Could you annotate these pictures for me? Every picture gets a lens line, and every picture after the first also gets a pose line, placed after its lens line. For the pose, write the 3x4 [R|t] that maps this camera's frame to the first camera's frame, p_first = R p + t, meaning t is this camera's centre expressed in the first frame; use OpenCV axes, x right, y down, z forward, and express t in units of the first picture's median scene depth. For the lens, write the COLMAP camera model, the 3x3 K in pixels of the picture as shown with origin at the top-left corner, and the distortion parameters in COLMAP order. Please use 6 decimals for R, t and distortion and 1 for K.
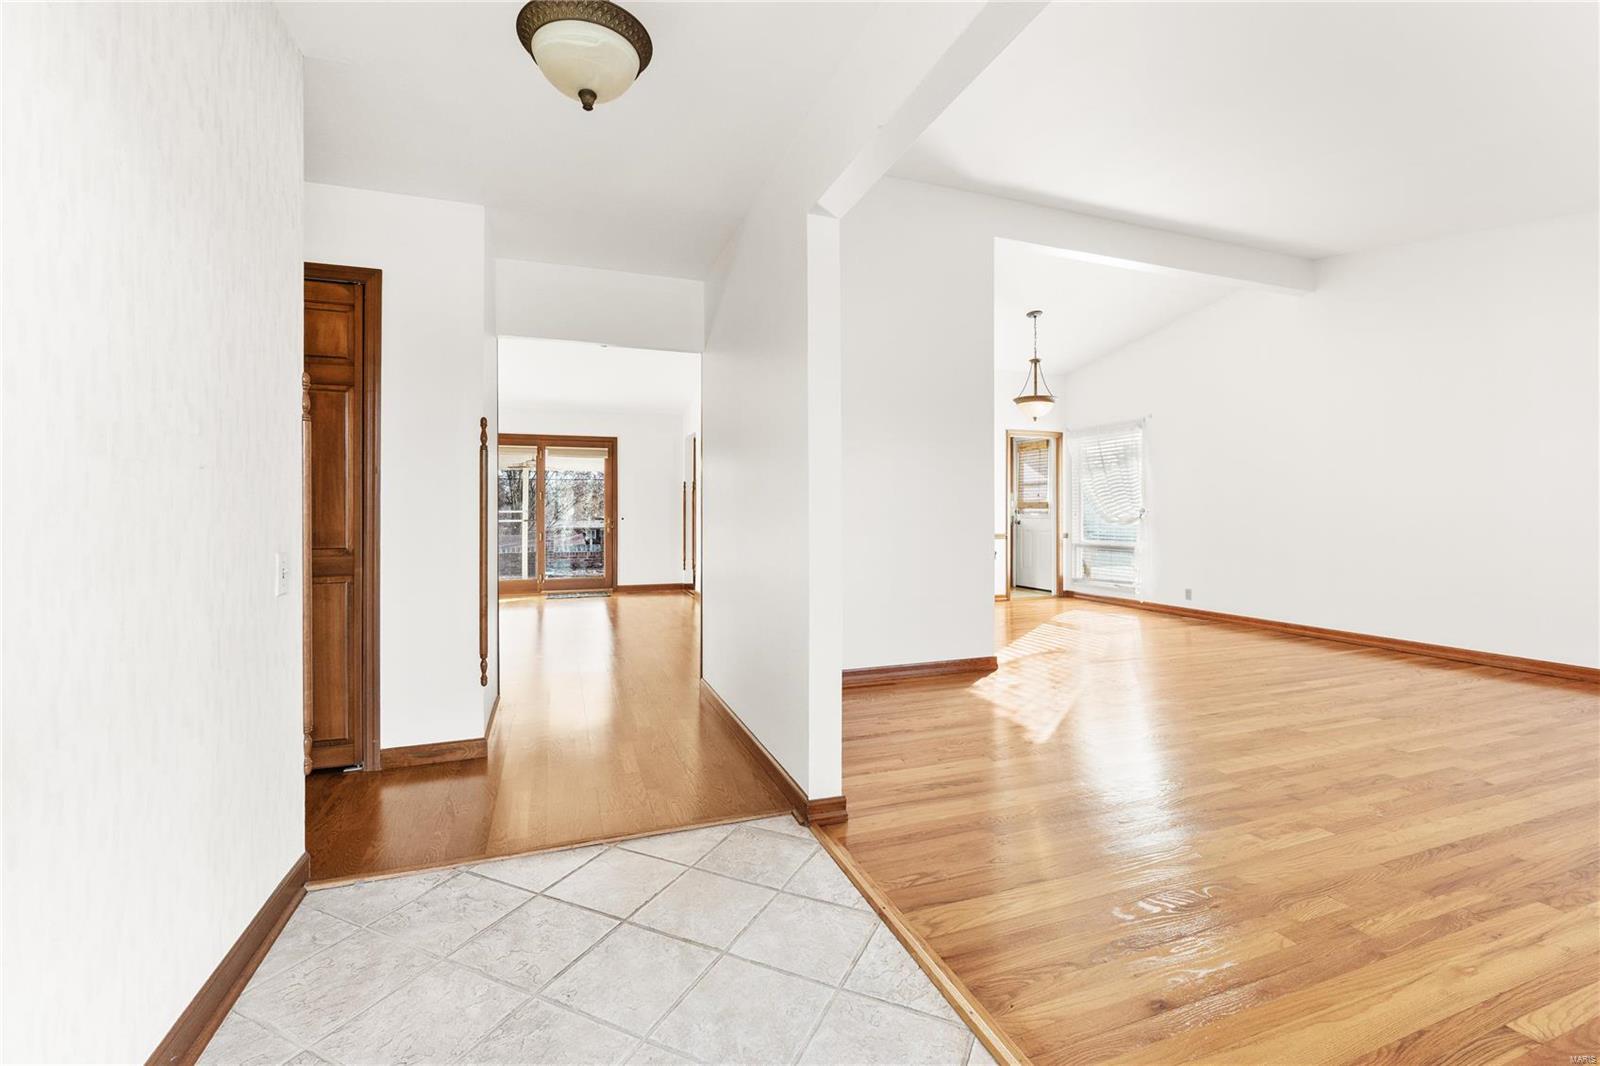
lens RADIAL K [[680.6, 0, 816.0], [0, 680.6, 513.3], [0, 0, 1]] dist [-0.002620, -0.000295]
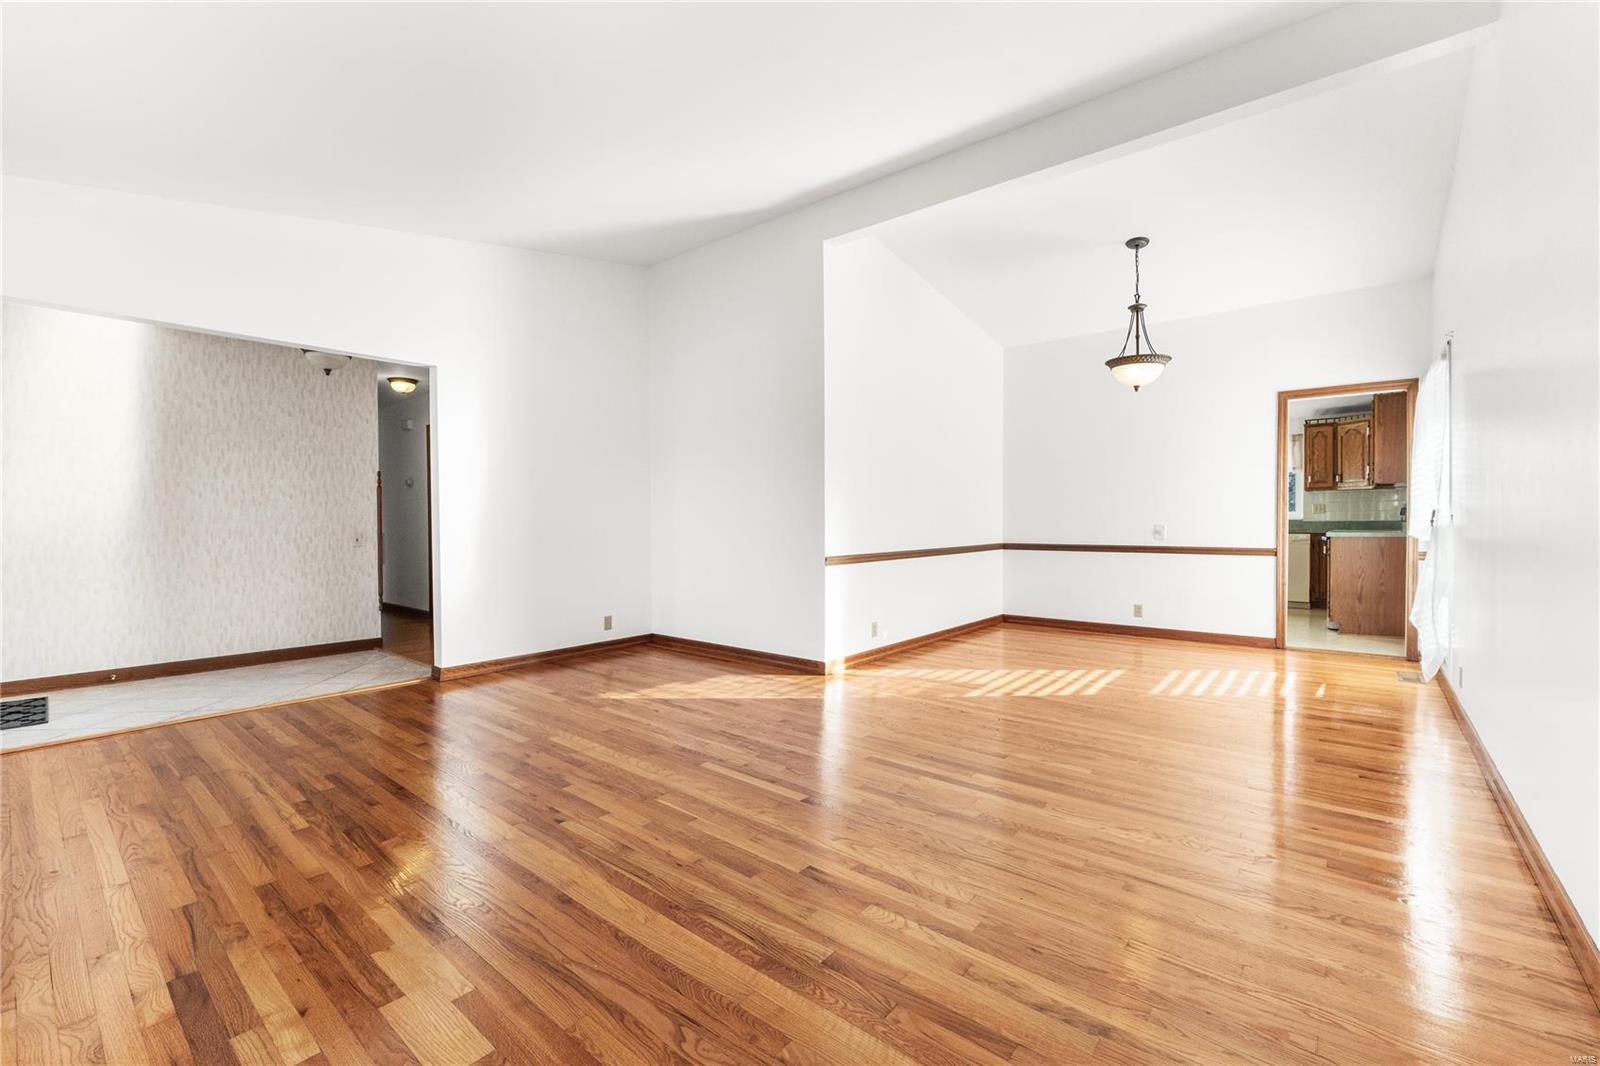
lens RADIAL K [[675.4, 0, 806.2], [0, 675.4, 518.1], [0, 0, 1]] dist [-0.007957, 0.000011]
pose [[0.496801, 0.003133, -0.867859, 1.409490], [0.001874, 0.999987, 0.004682, -0.007033], [0.867862, -0.003953, 0.496789, 0.612604]]
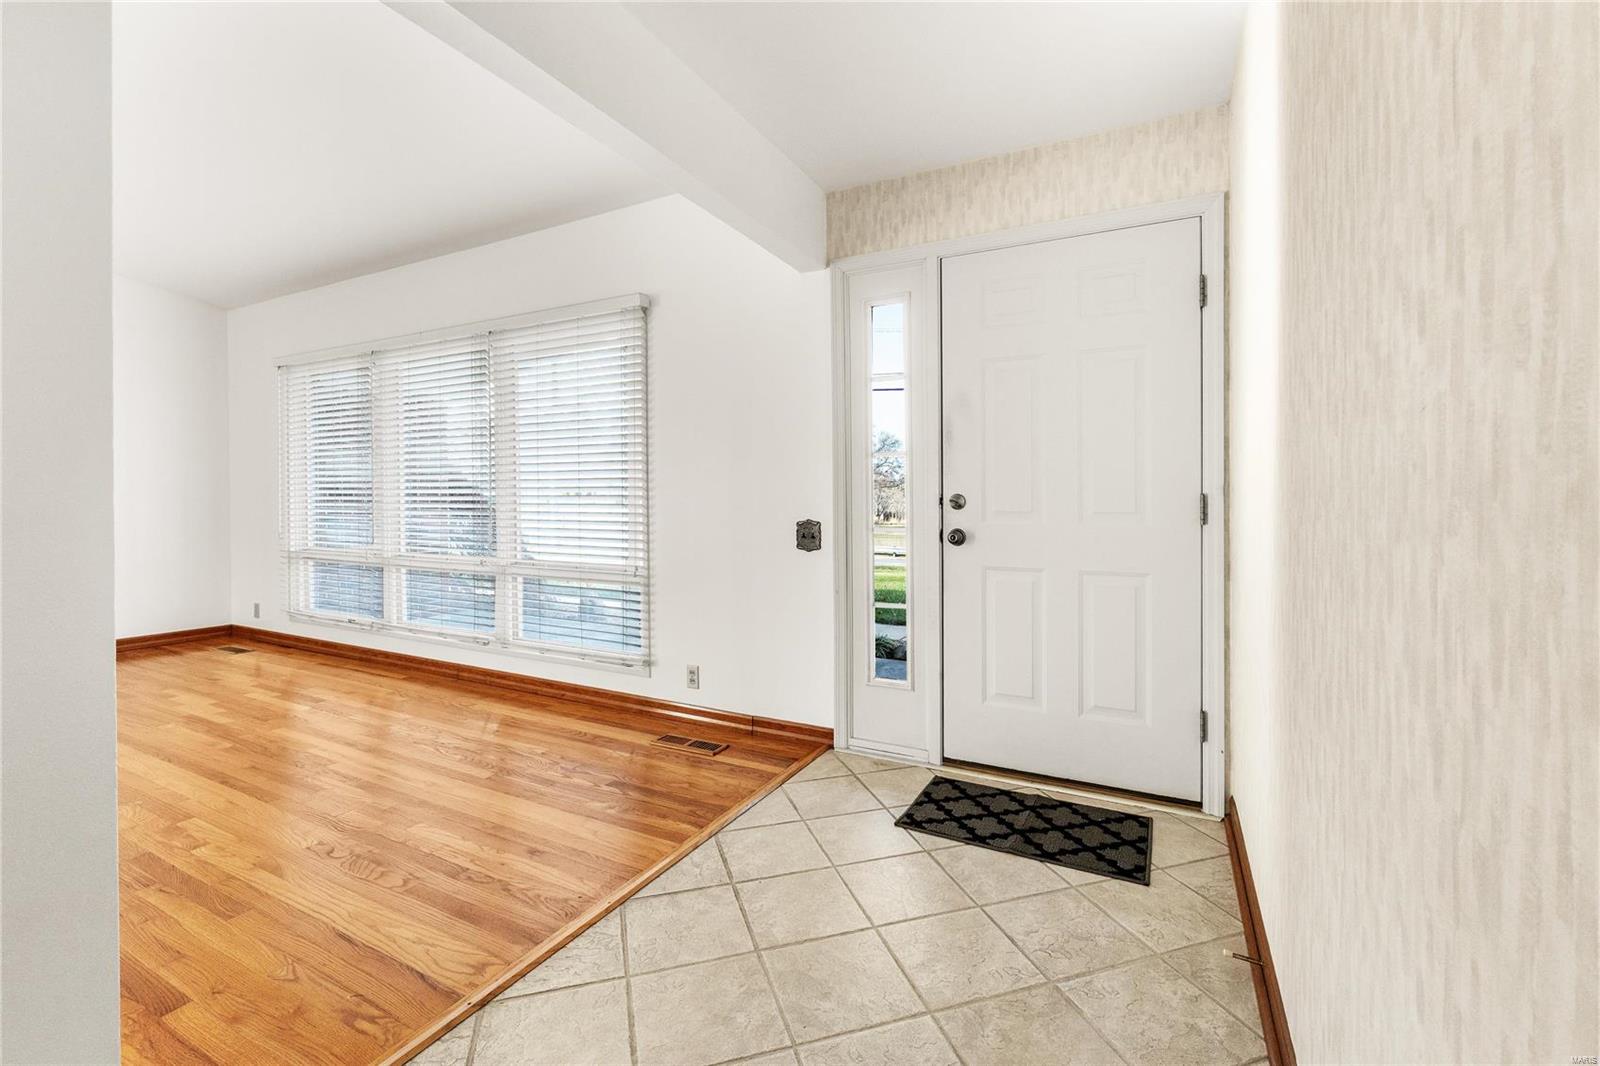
lens RADIAL K [[675.4, 0, 806.2], [0, 675.4, 518.1], [0, 0, 1]] dist [-0.007957, 0.000011]
pose [[-0.672814, -0.013072, 0.739697, -0.360016], [0.000640, 0.999833, 0.018251, 0.004229], [-0.739812, 0.012753, -0.672693, 0.609929]]
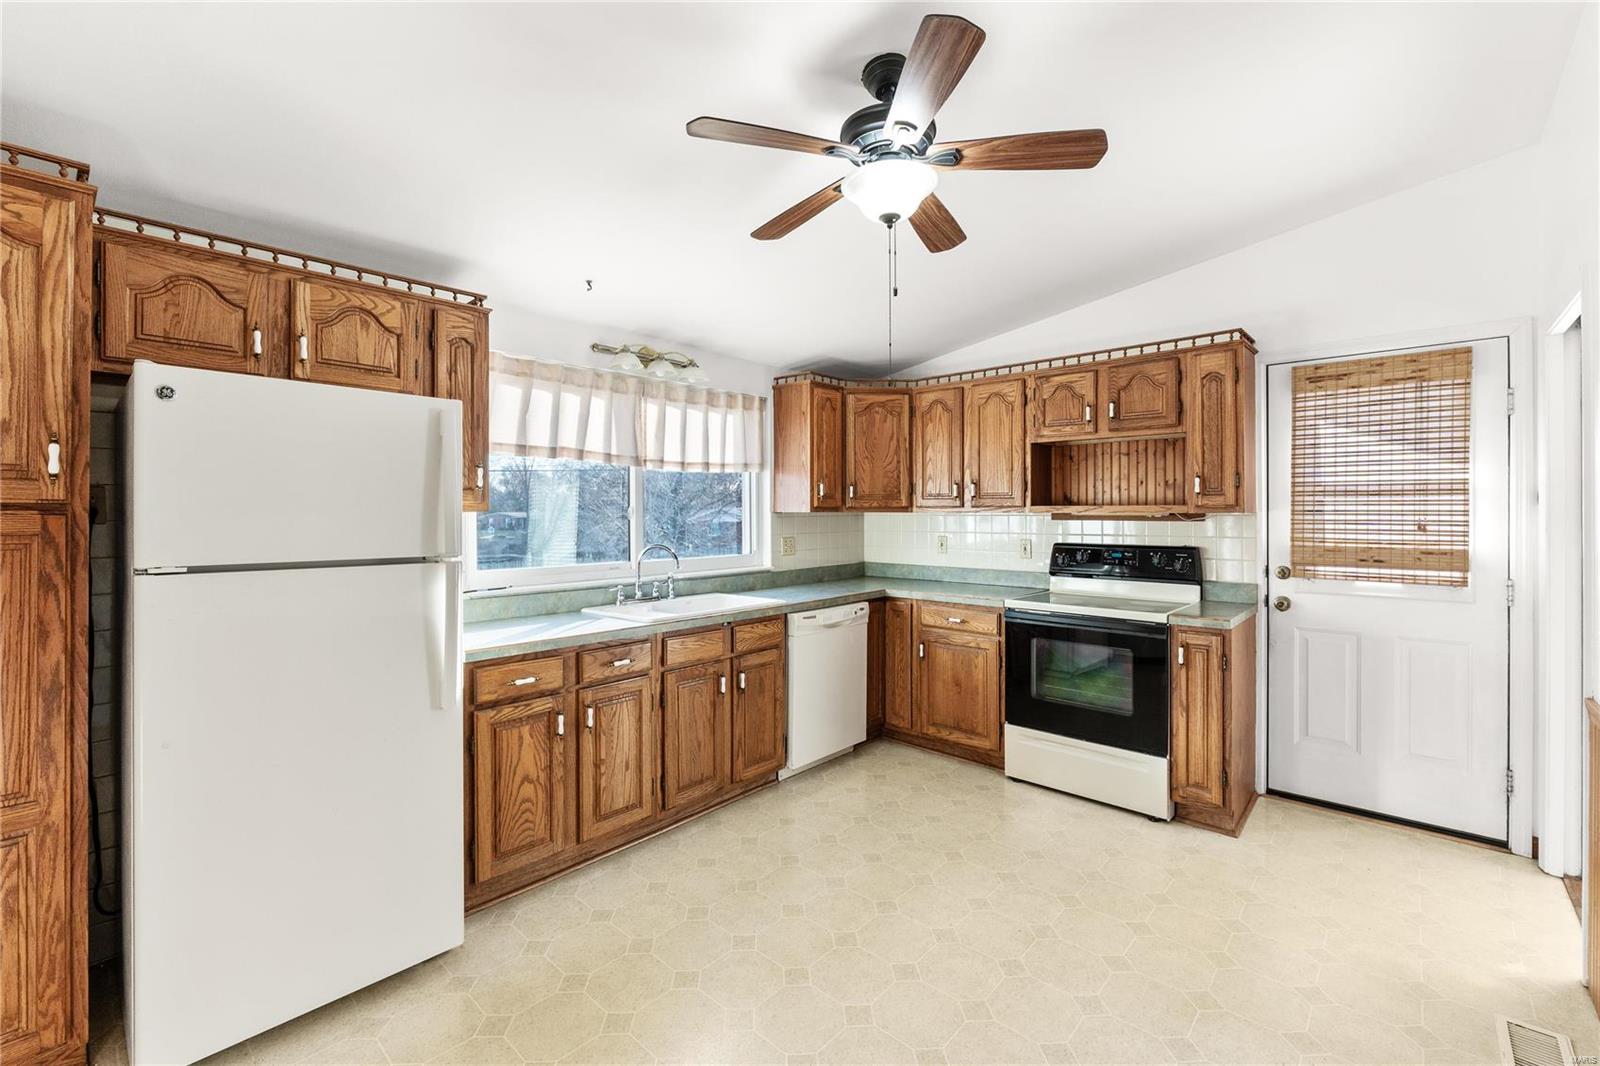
lens RADIAL K [[675.4, 0, 806.2], [0, 675.4, 518.1], [0, 0, 1]] dist [-0.007957, 0.000011]
pose [[0.888668, -0.005640, 0.458516, -0.152111], [0.001429, 0.999954, 0.009530, -0.083738], [-0.458548, -0.007814, 0.888635, 2.116728]]
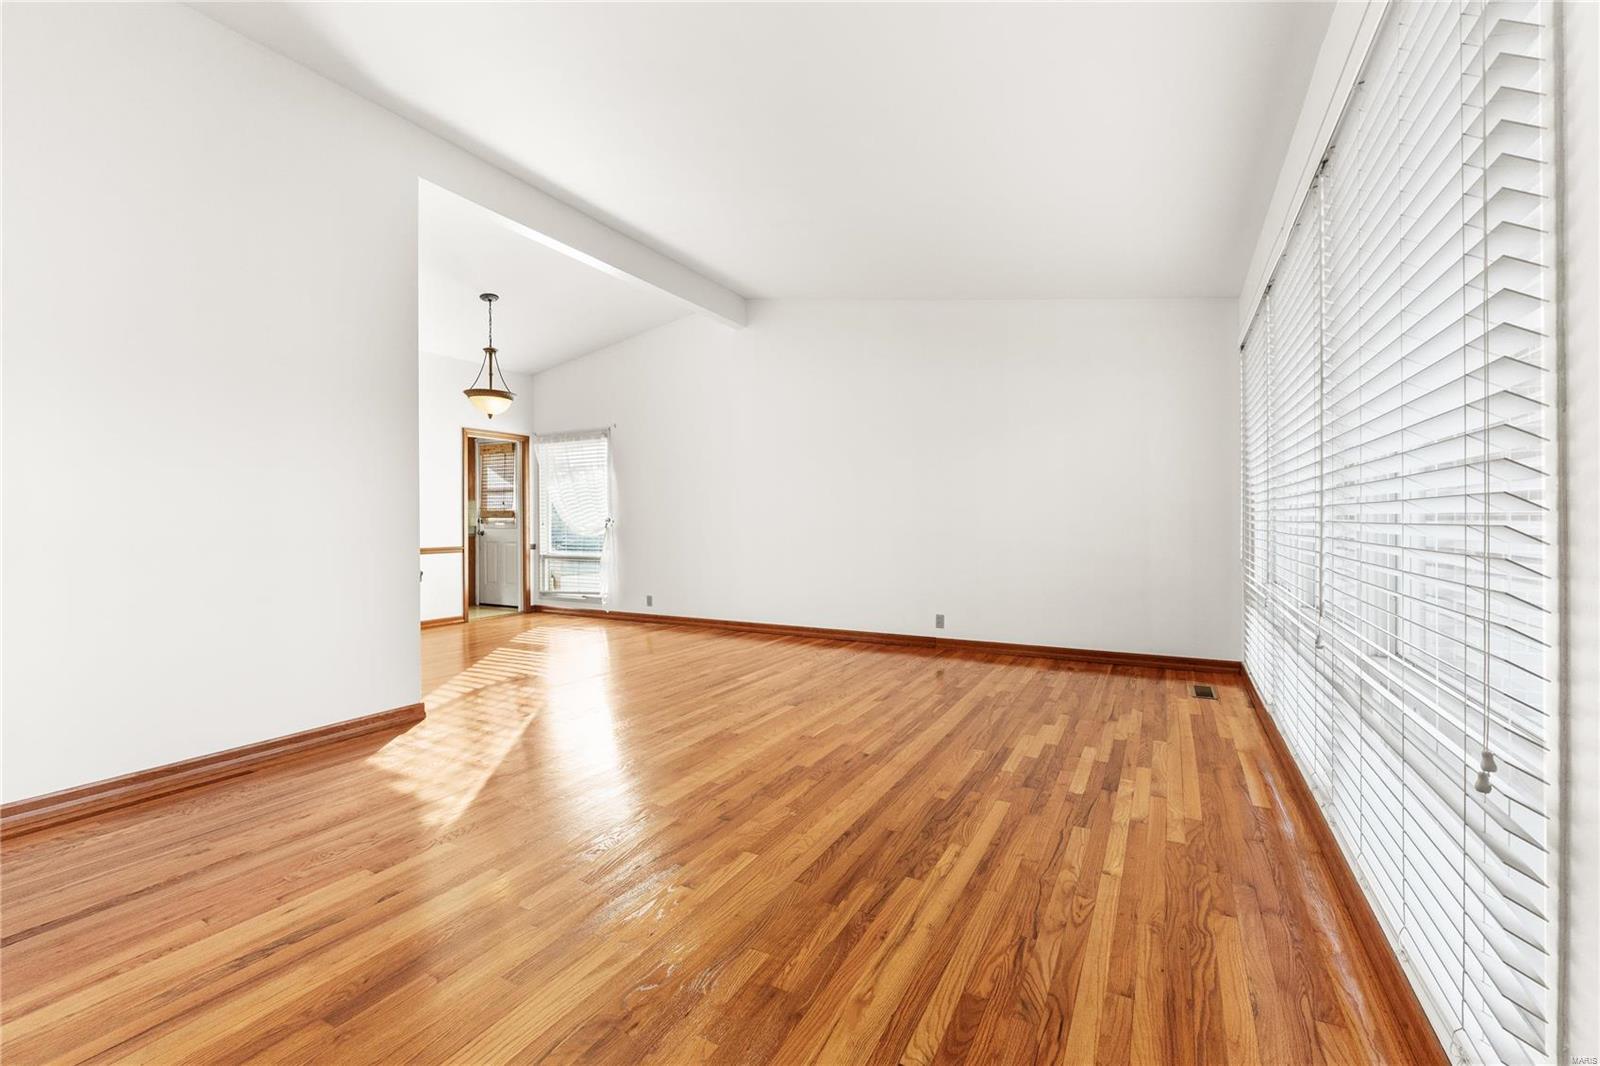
lens RADIAL K [[667.7, 0, 801.7], [0, 667.7, 522.6], [0, 0, 1]] dist [-0.009460, -0.000022]
pose [[0.759739, -0.003795, 0.650217, 0.121367], [0.003685, 0.999992, 0.001531, -0.000952], [-0.650217, 0.001233, 0.759747, 0.148011]]
